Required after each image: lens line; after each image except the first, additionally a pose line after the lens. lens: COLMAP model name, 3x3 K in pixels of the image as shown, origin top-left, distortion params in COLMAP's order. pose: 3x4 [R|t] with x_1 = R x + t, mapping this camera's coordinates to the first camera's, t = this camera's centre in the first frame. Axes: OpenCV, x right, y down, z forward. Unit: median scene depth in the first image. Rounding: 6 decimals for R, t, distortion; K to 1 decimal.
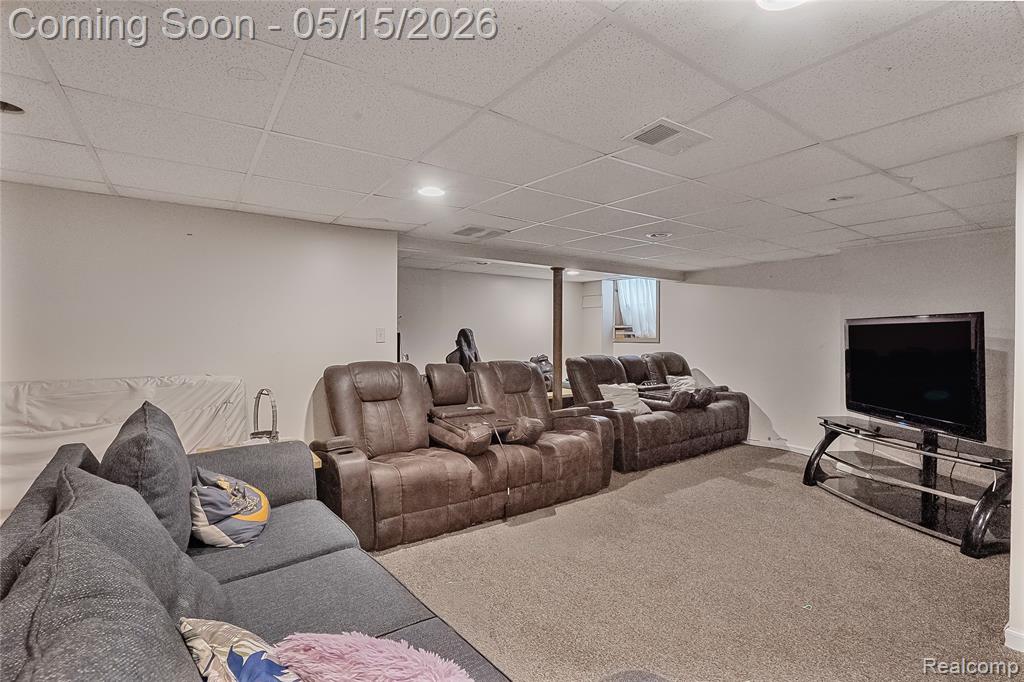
lens RADIAL K [[468.1, 0, 511.6], [0, 468.1, 335.6], [0, 0, 1]] dist [-0.052556, 0.022667]
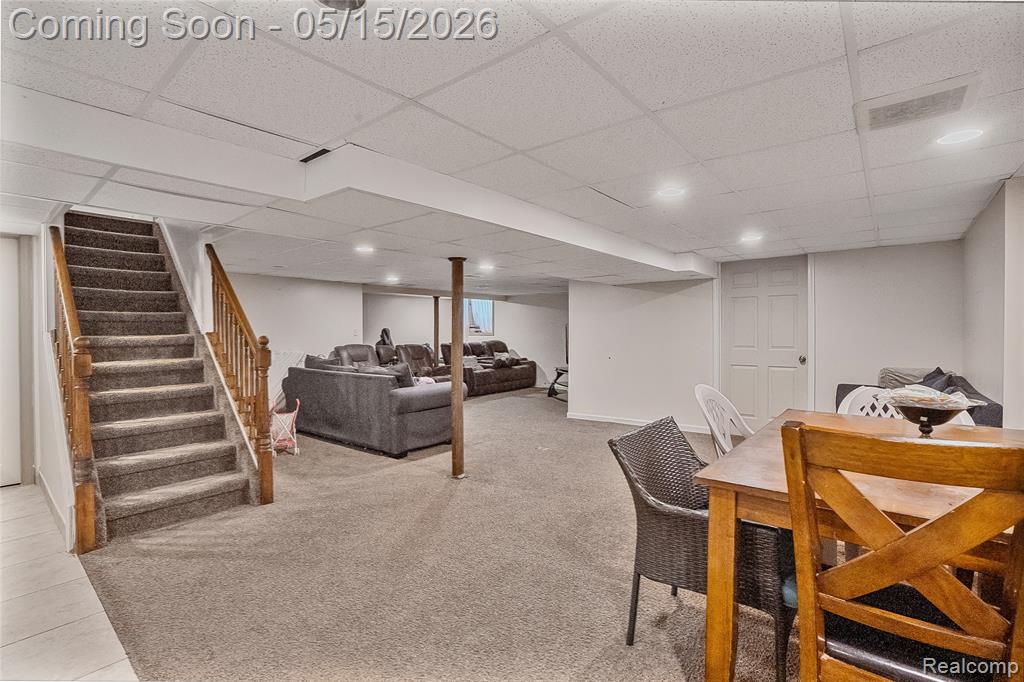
lens RADIAL K [[468.1, 0, 511.6], [0, 468.1, 335.6], [0, 0, 1]] dist [-0.052556, 0.022667]
pose [[0.964903, -0.008415, 0.262472, -0.106947], [0.005573, 0.999918, 0.011570, -0.005219], [-0.262548, -0.009701, 0.964870, -0.921943]]
